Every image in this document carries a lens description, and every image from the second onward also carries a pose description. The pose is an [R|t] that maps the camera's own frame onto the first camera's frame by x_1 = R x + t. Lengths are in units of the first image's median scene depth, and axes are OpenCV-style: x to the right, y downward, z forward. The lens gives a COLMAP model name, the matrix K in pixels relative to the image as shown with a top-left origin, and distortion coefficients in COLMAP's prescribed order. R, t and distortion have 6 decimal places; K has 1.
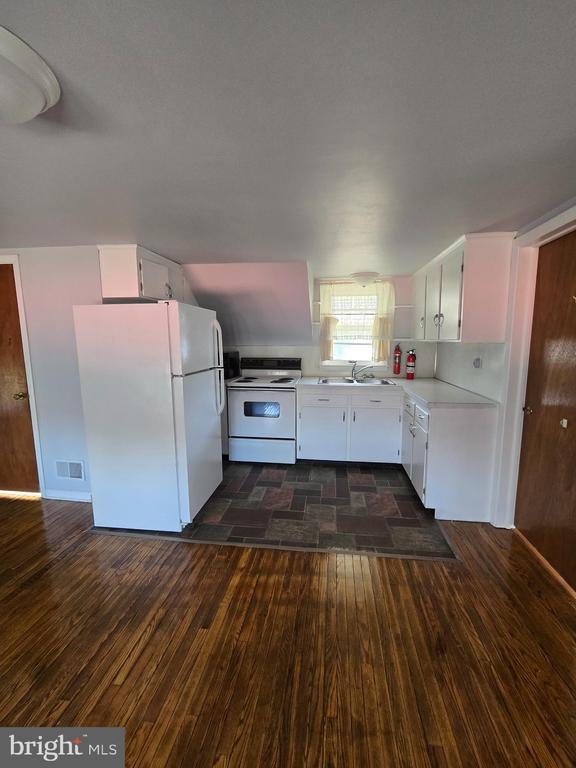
lens RADIAL K [[318.0, 0, 294.2], [0, 318.0, 382.9], [0, 0, 1]] dist [0.001969, 0.000022]
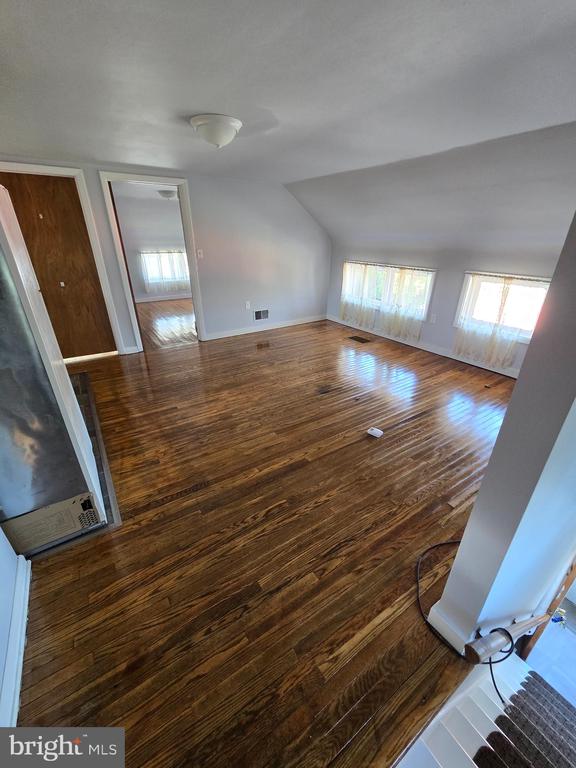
lens RADIAL K [[318.0, 0, 295.2], [0, 318.0, 382.6], [0, 0, 1]] dist [0.001969, 0.000022]
pose [[-0.657327, -0.319114, 0.682706, -1.912758], [0.096078, 0.863040, 0.495914, -0.219690], [-0.747456, 0.391571, -0.536640, 1.376405]]
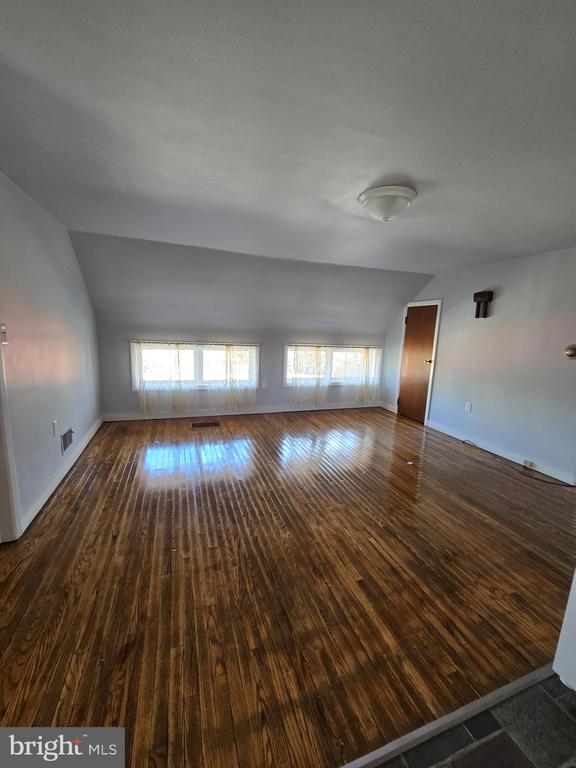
lens RADIAL K [[318.0, 0, 293.1], [0, 318.0, 386.1], [0, 0, 1]] dist [0.001969, 0.000022]
pose [[-0.889677, 0.046244, -0.454243, 0.374373], [-0.099917, 0.951026, 0.292515, -0.157850], [0.445524, 0.305631, -0.841486, 1.553140]]
